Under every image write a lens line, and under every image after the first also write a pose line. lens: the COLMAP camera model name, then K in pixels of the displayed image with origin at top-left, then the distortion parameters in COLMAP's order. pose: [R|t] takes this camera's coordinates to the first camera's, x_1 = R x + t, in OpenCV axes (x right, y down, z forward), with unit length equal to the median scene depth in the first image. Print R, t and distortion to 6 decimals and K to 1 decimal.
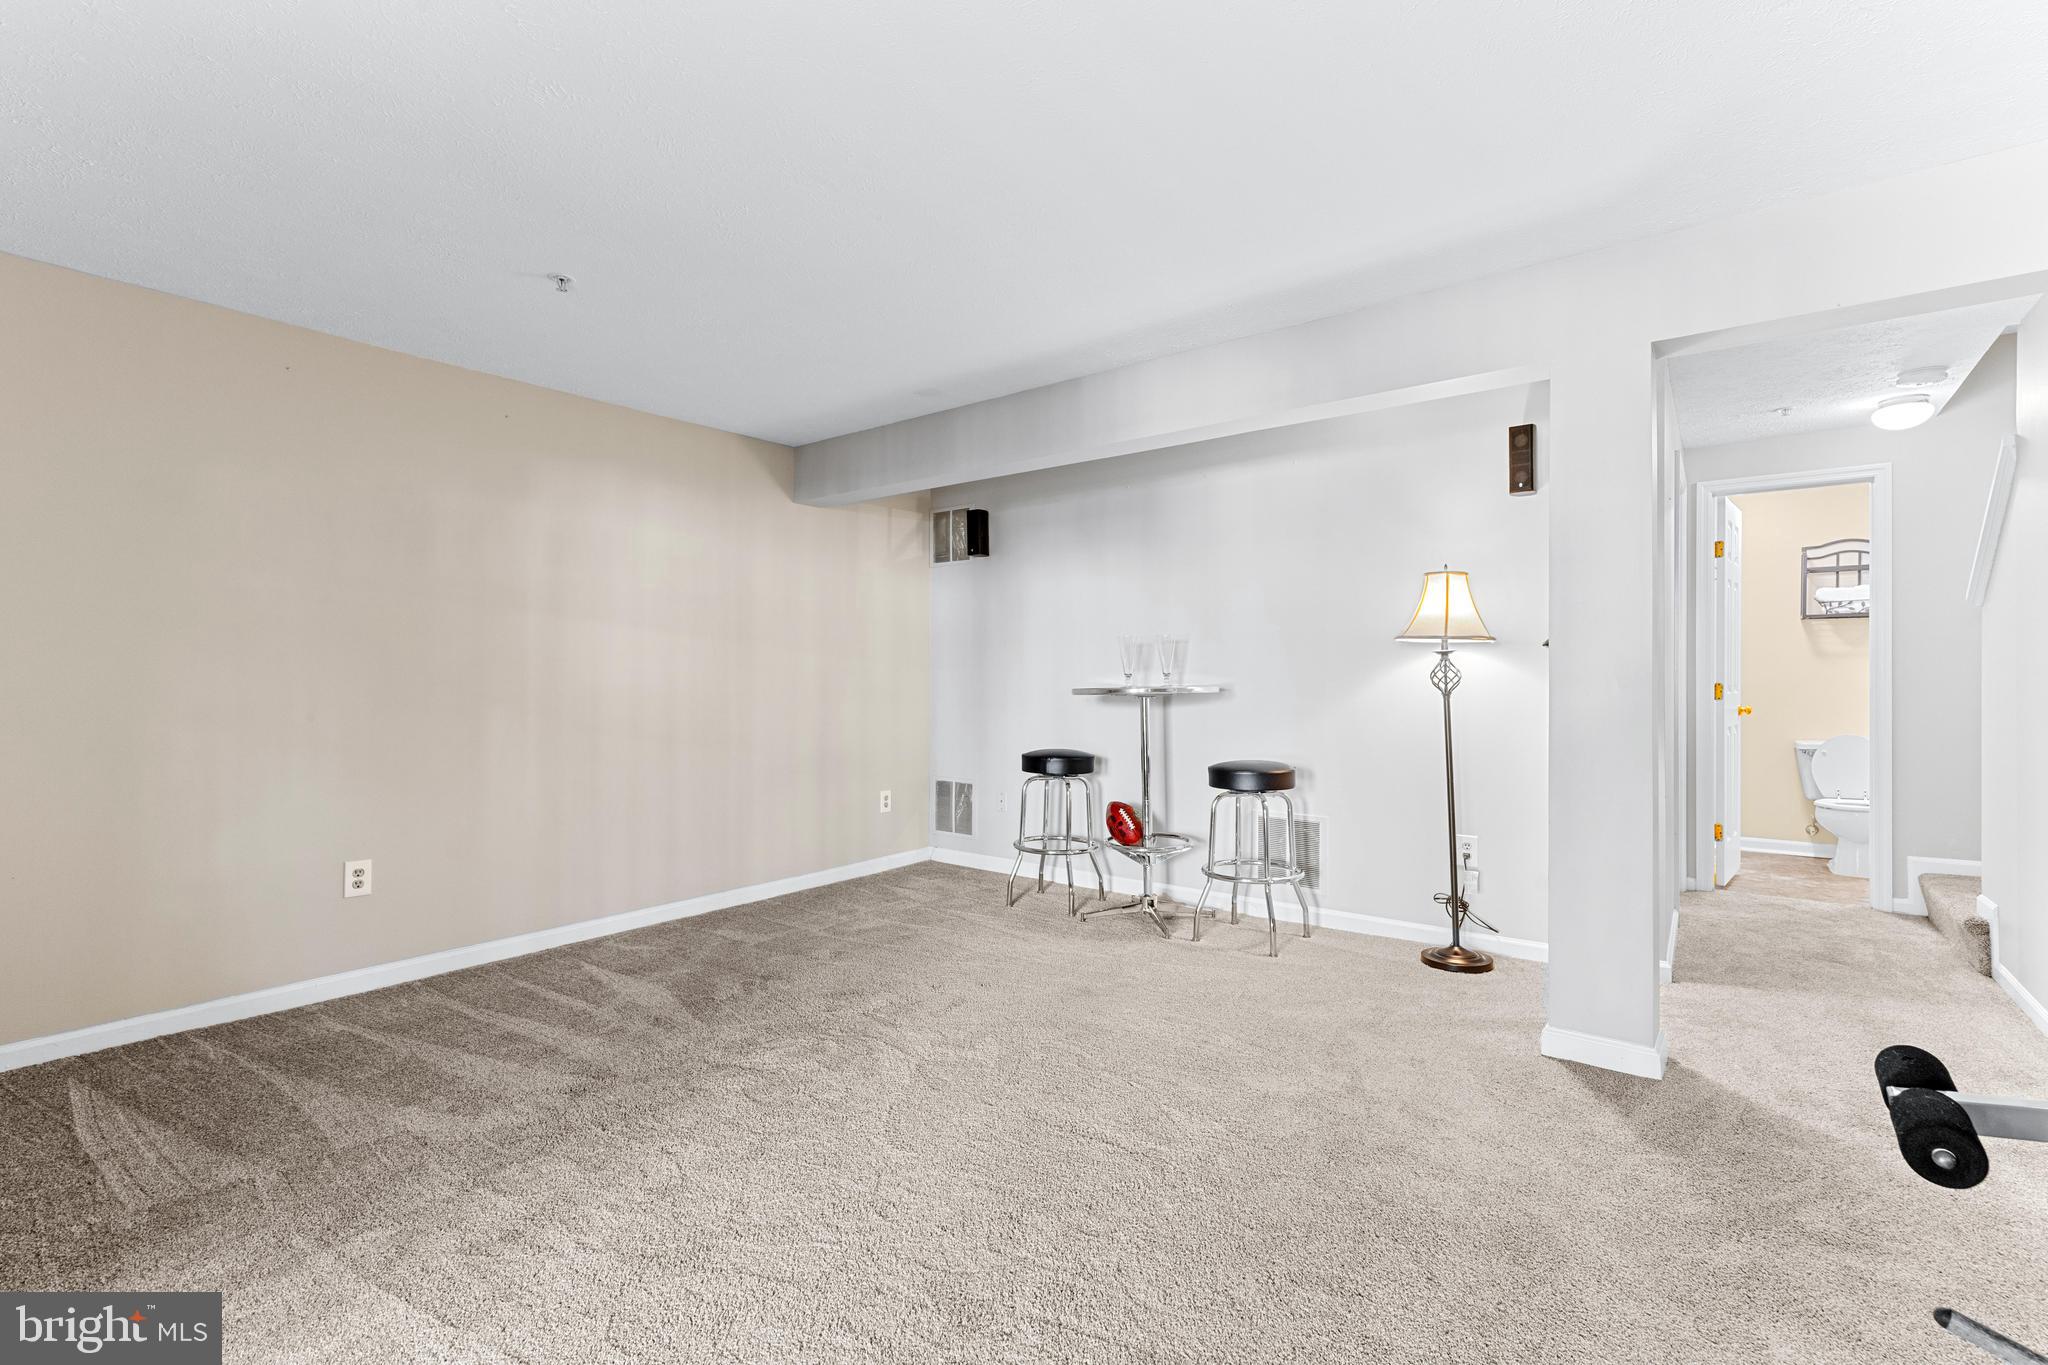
lens RADIAL K [[920.7, 0, 1030.3], [0, 920.7, 685.1], [0, 0, 1]] dist [0.004349, -0.001472]
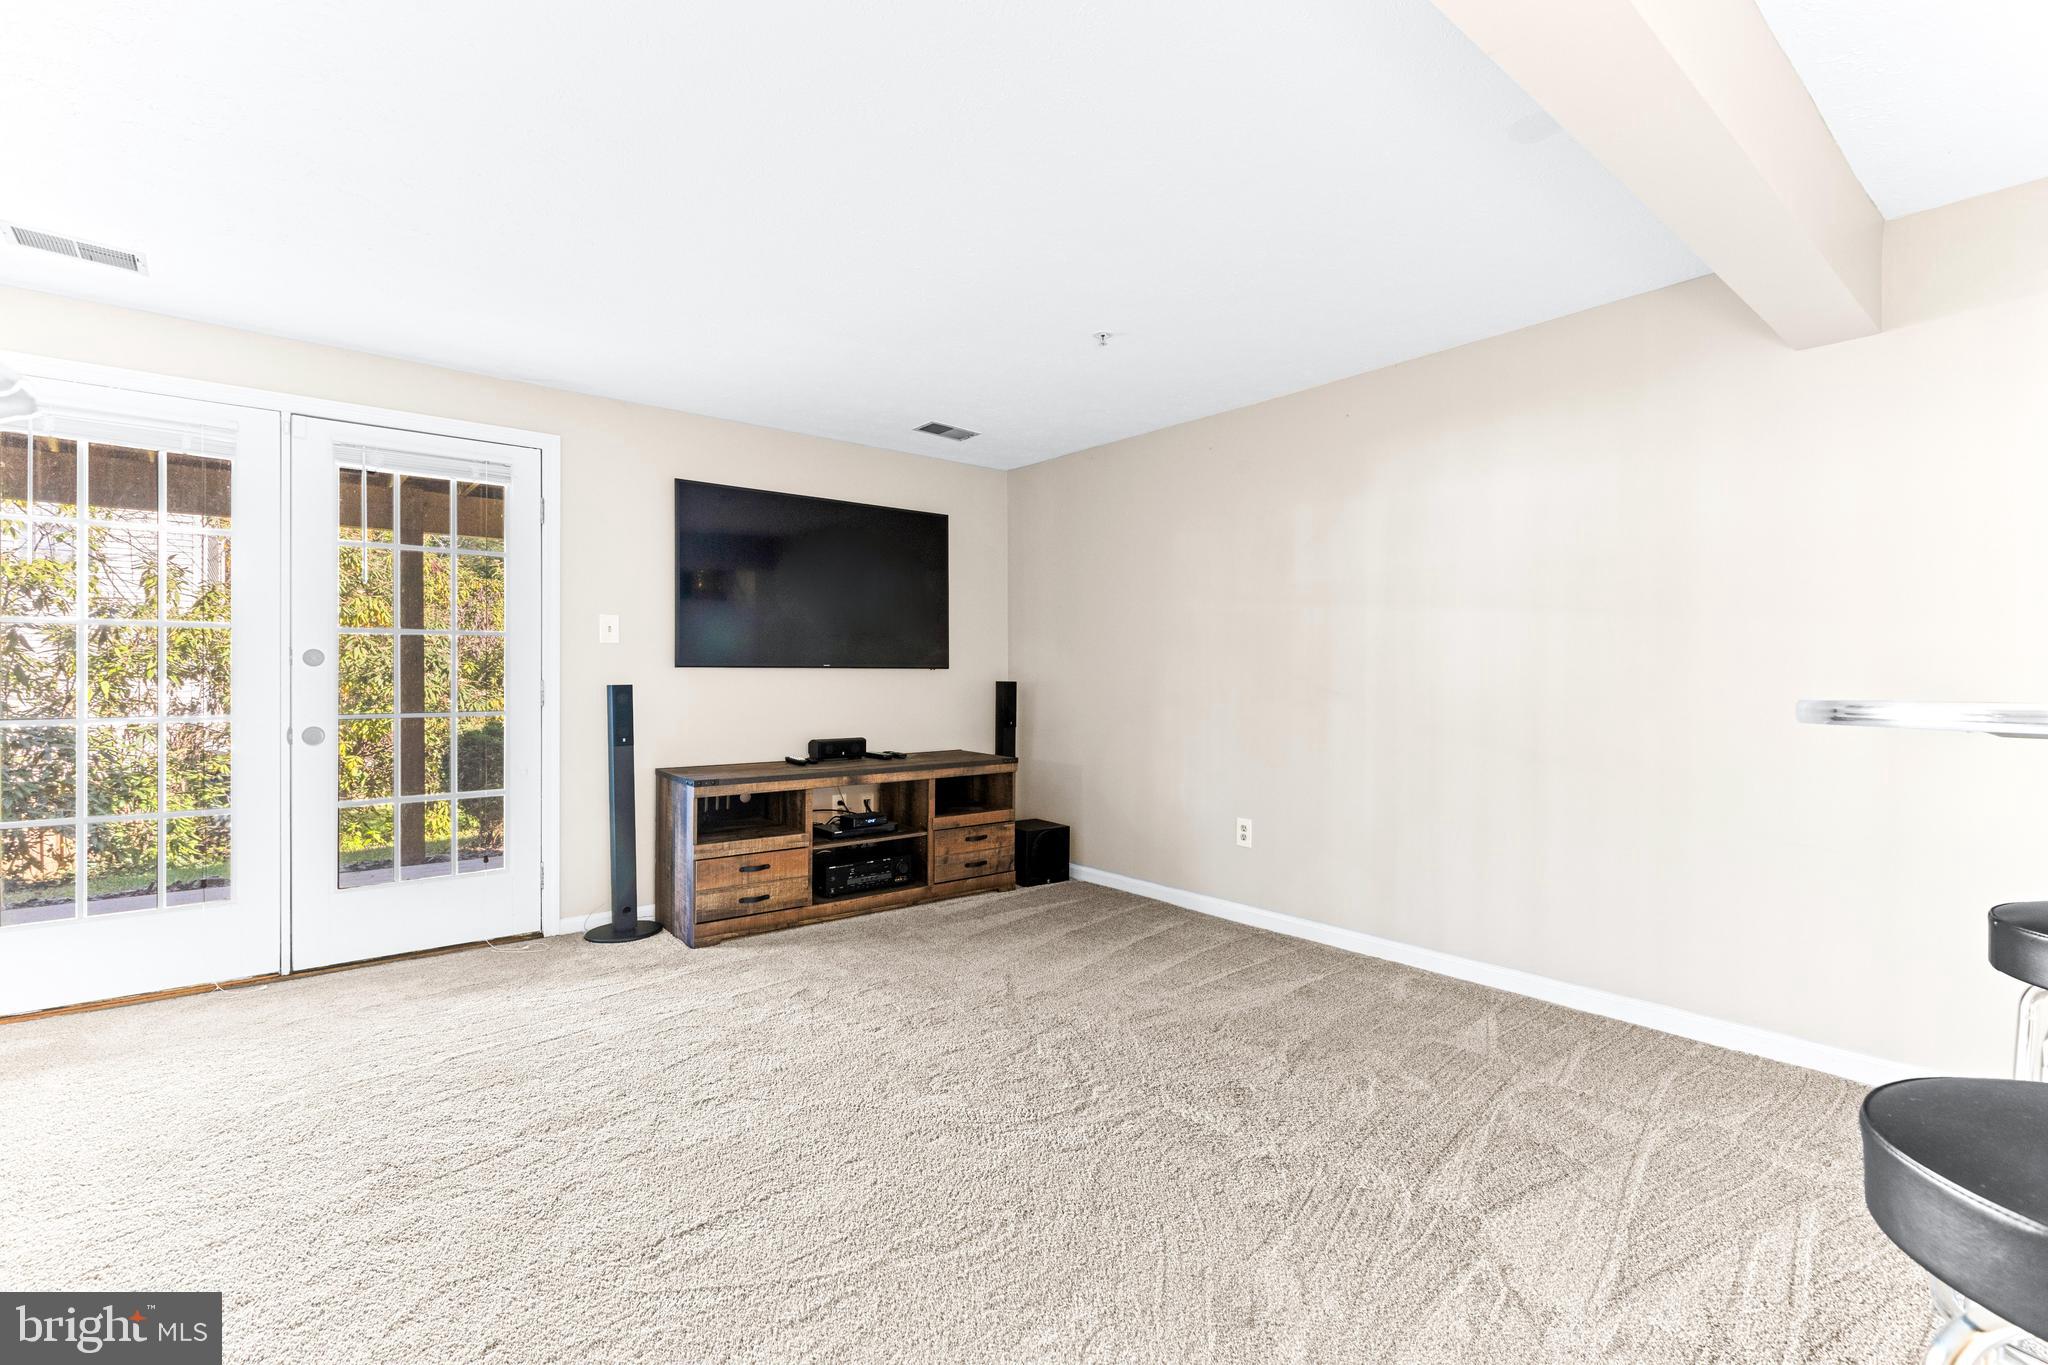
lens RADIAL K [[920.7, 0, 1039.6], [0, 920.7, 678.9], [0, 0, 1]] dist [0.004349, -0.001472]
pose [[-0.253464, 0.000799, -0.967344, 0.562096], [0.000012, 1.000000, 0.000823, -0.002645], [0.967345, 0.000198, -0.253464, 1.042690]]
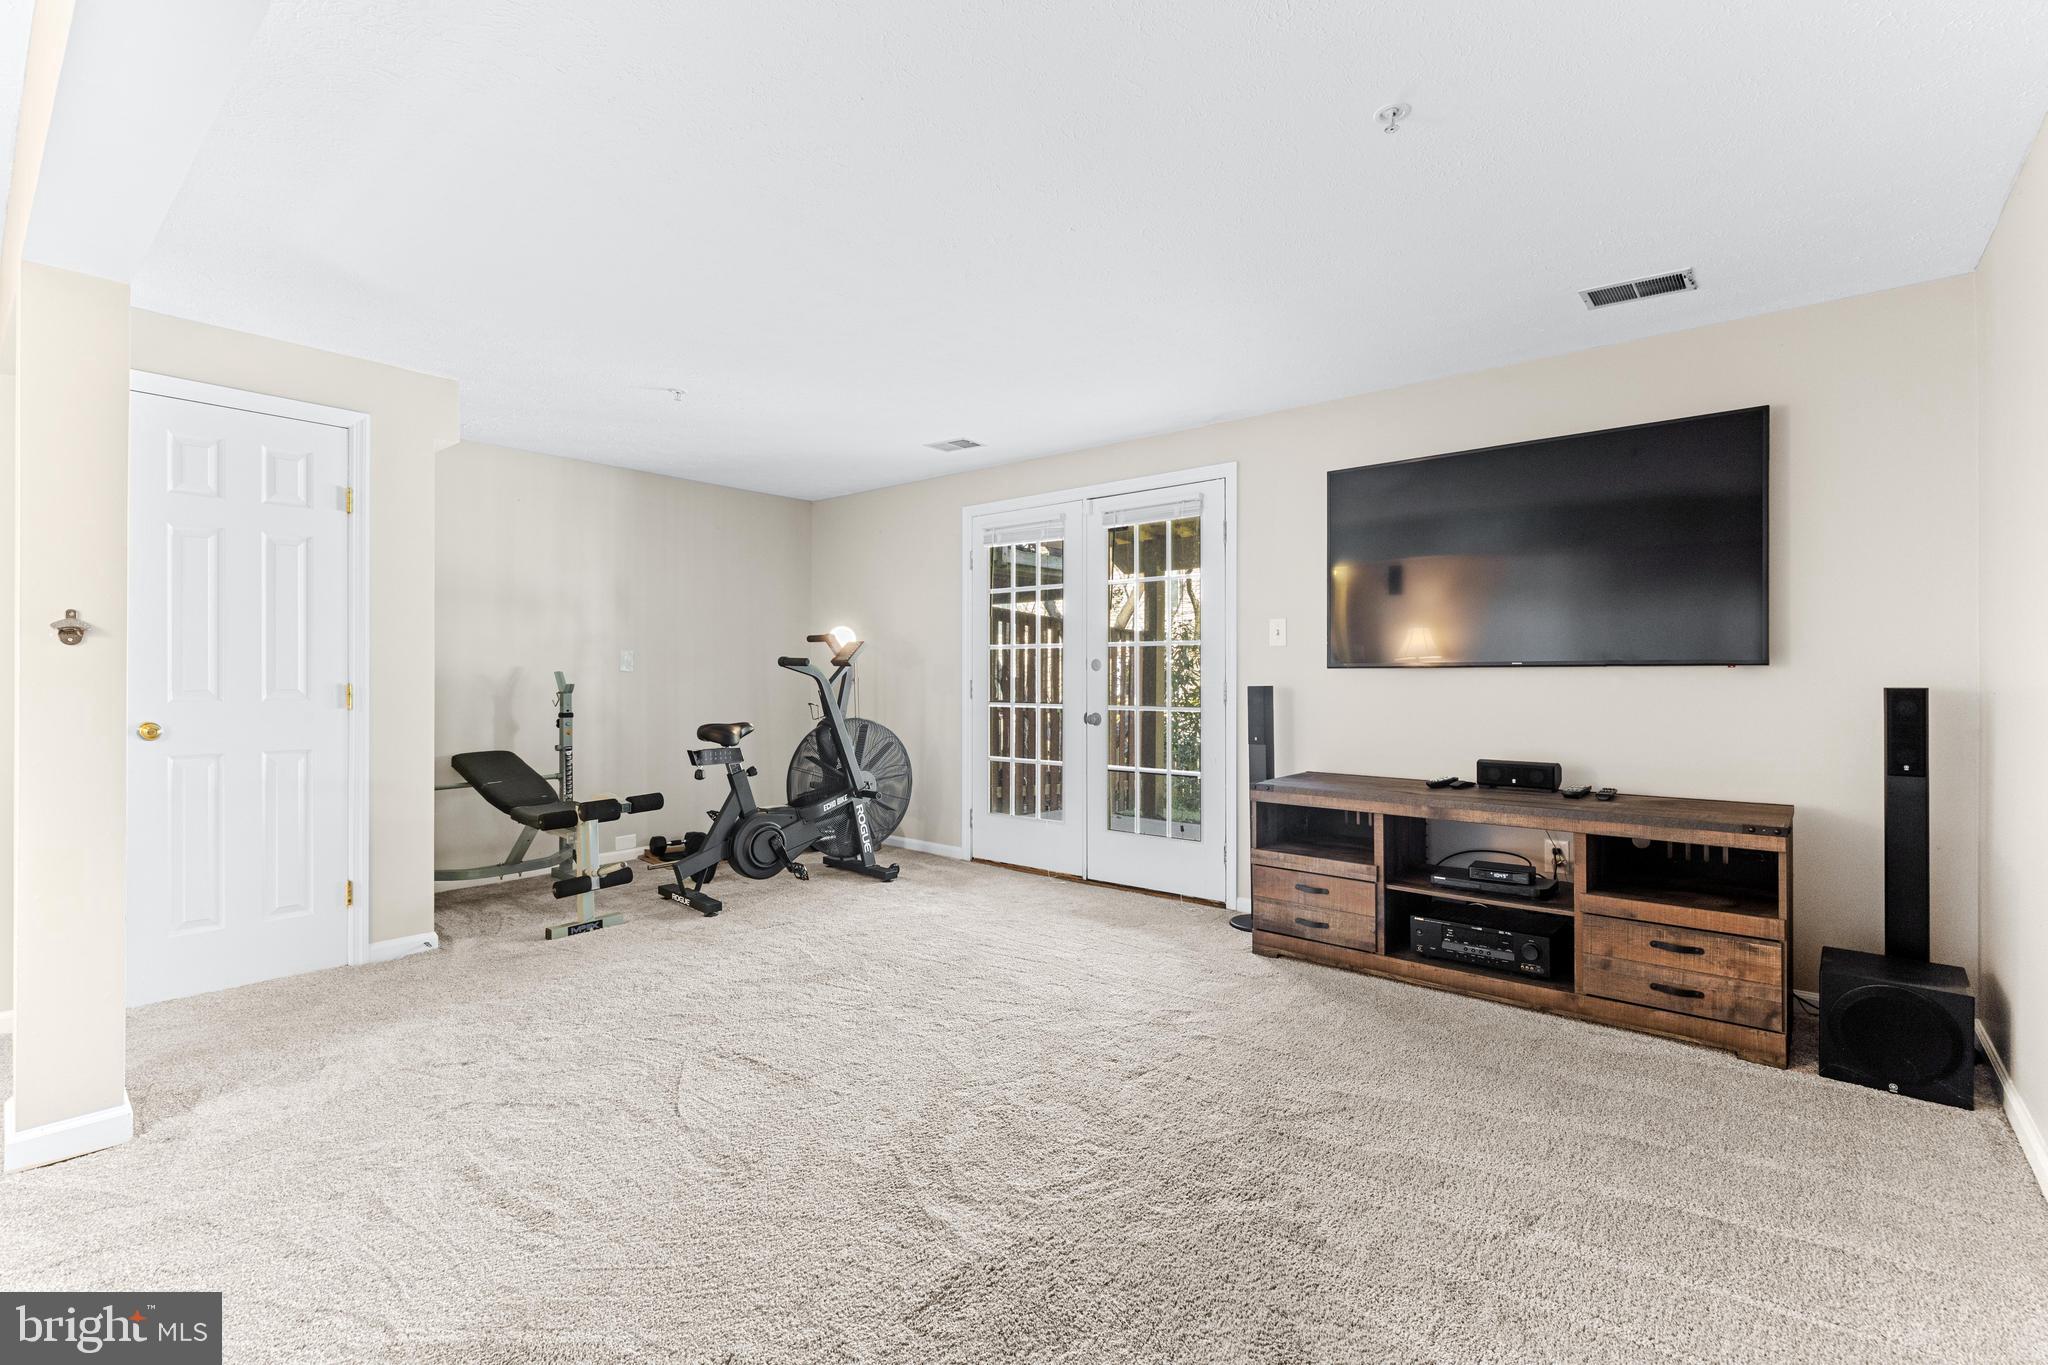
lens RADIAL K [[920.7, 0, 1030.6], [0, 920.7, 678.0], [0, 0, 1]] dist [0.004349, -0.001472]
pose [[-0.996226, -0.005923, 0.086591, -0.264917], [-0.006197, 0.999977, -0.002898, 0.001239], [-0.086572, -0.003424, -0.996240, 1.489129]]
